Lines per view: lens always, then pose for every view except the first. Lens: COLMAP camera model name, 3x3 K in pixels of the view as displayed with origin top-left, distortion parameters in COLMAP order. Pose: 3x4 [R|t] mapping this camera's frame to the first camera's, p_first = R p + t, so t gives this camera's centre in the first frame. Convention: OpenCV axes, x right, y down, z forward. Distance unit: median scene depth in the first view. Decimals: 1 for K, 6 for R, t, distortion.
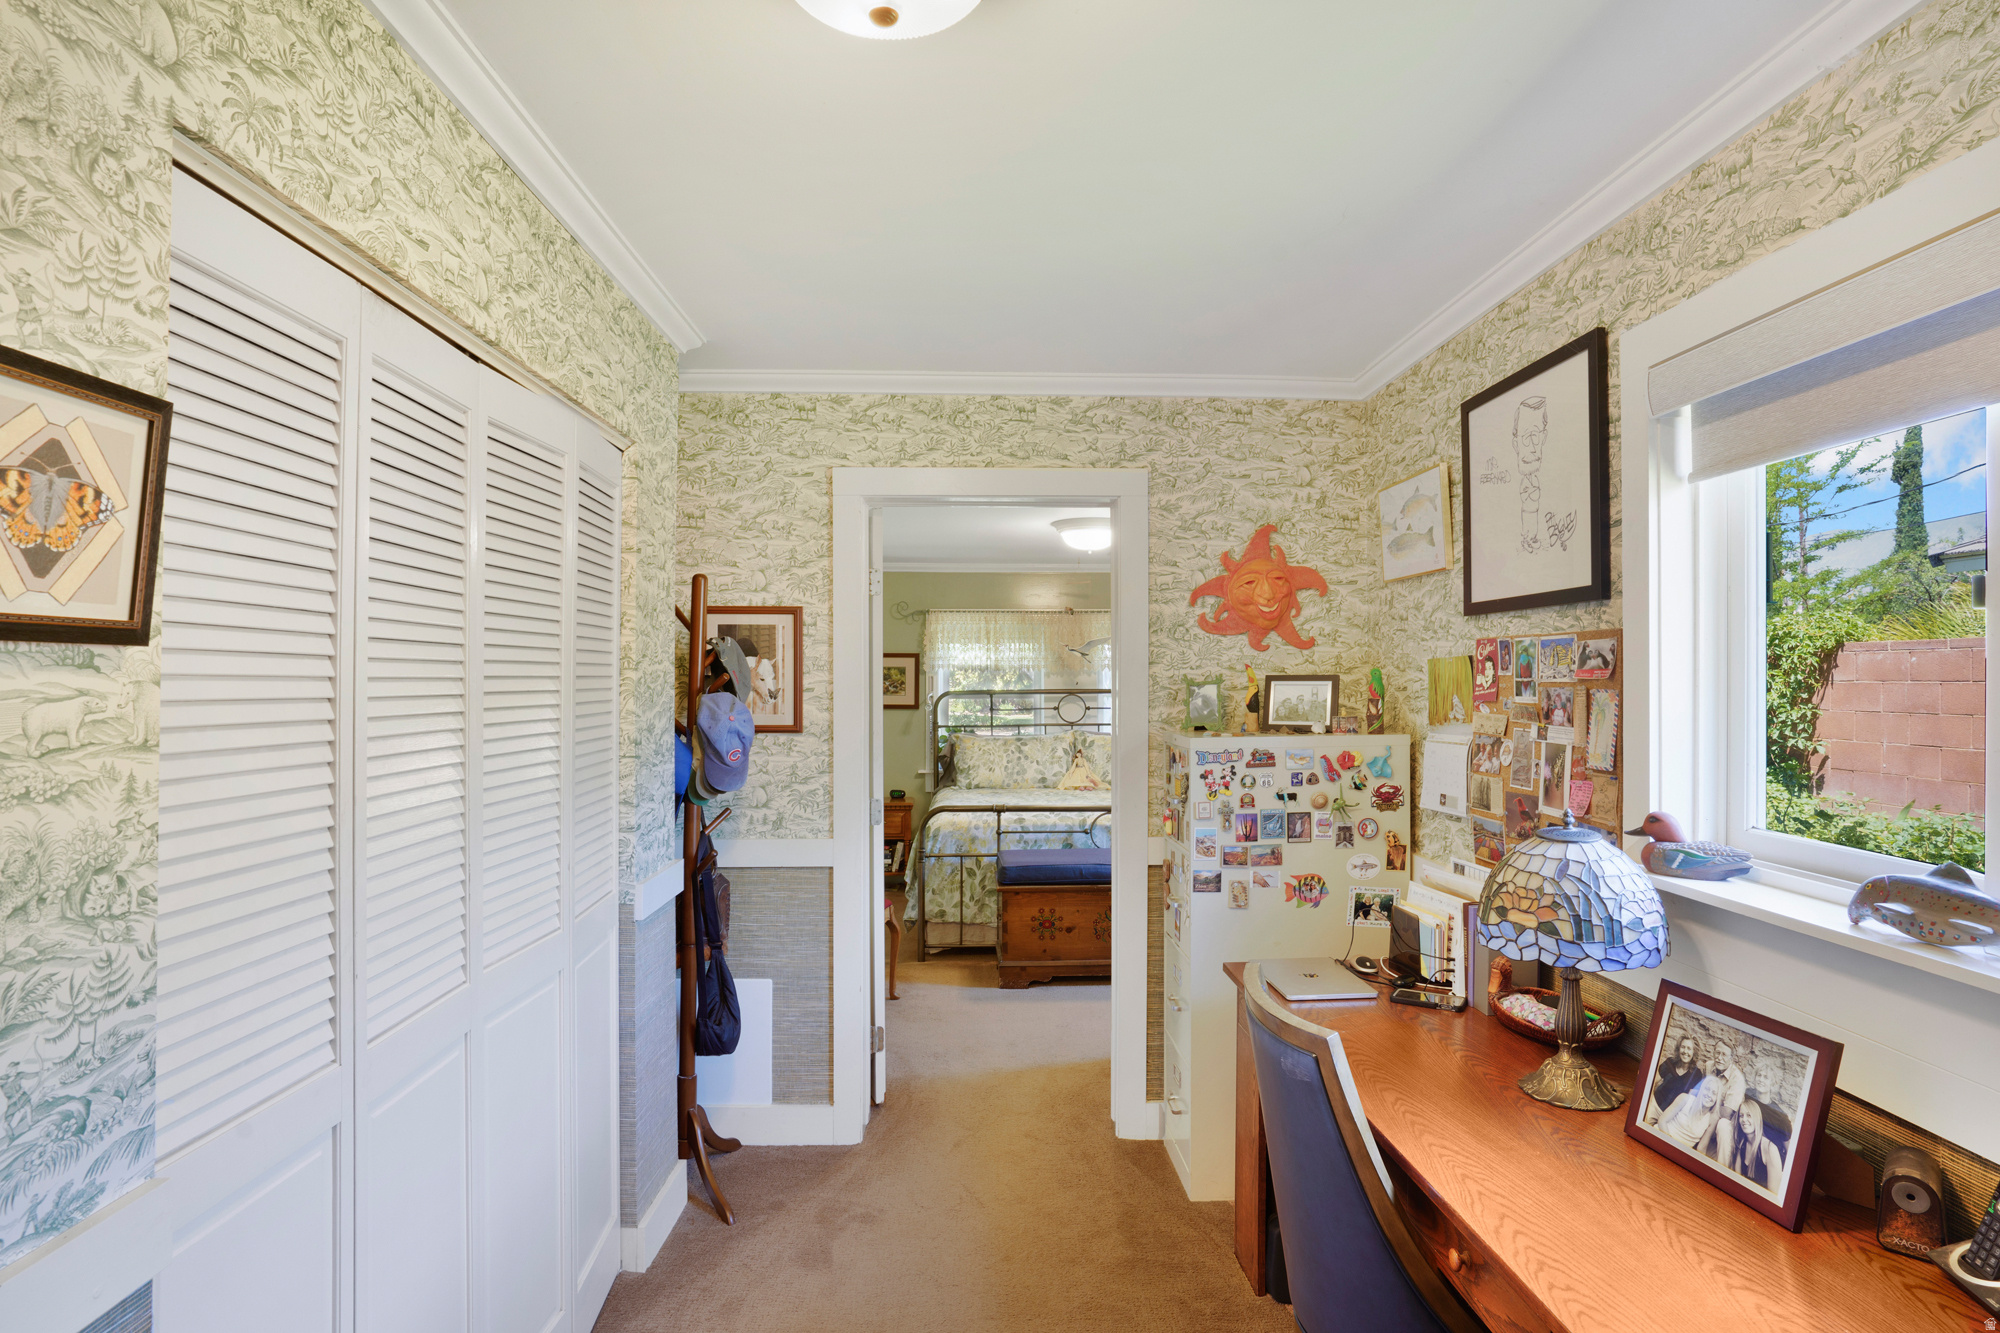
lens RADIAL K [[1026.5, 0, 1002.8], [0, 1026.5, 670.7], [0, 0, 1]] dist [-0.042780, 0.003206]
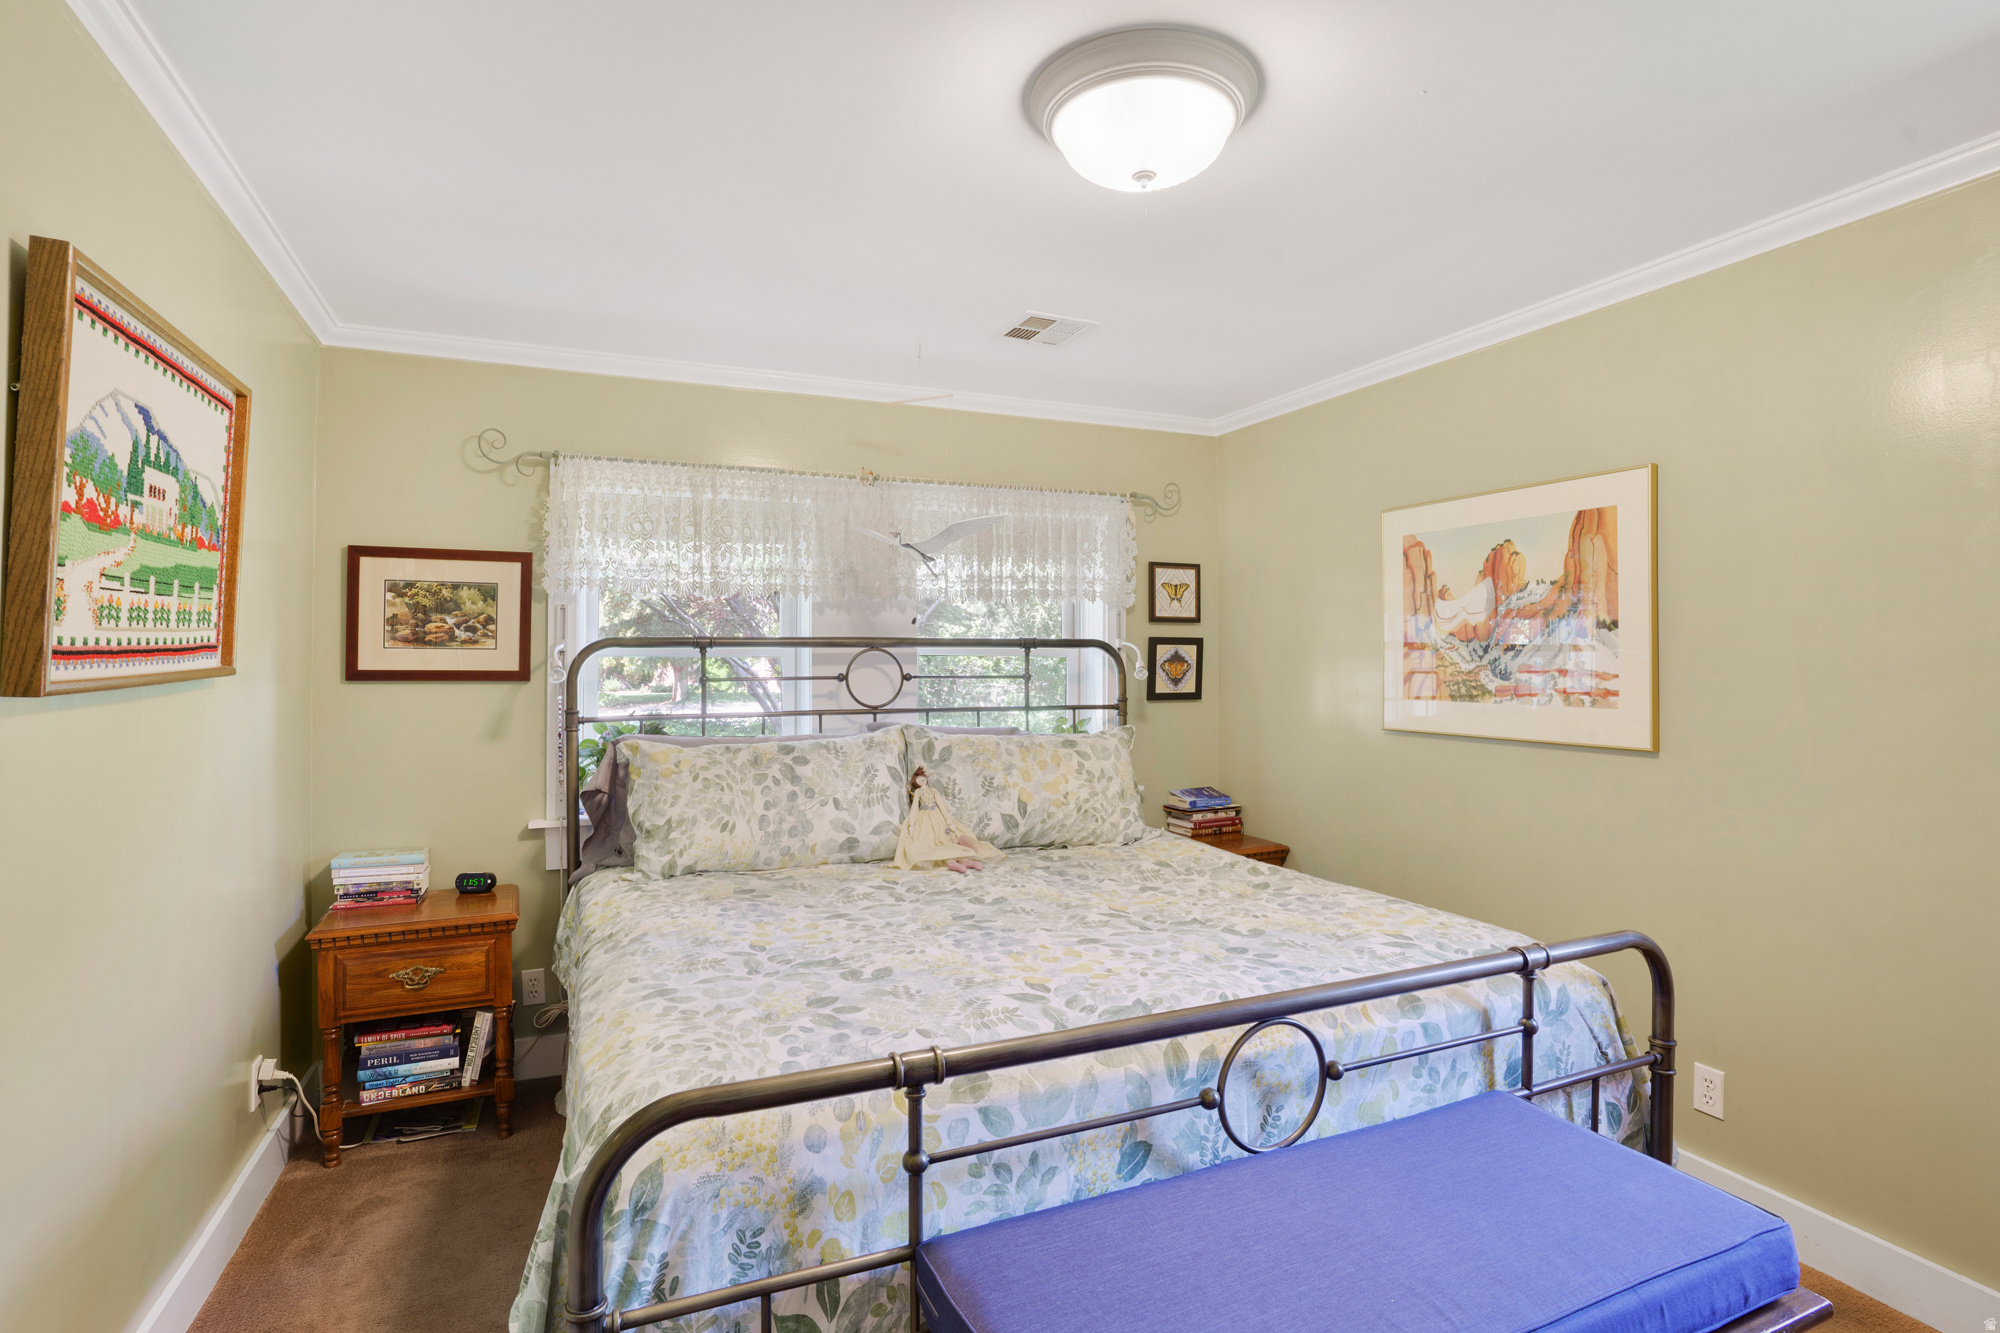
lens RADIAL K [[1019.4, 0, 1004.4], [0, 1019.4, 634.2], [0, 0, 1]] dist [-0.073728, 0.031133]
pose [[0.929735, 0.011024, 0.368063, -0.074527], [-0.006946, 0.999899, -0.012405, 0.031539], [-0.368163, 0.008977, 0.929718, 0.764523]]
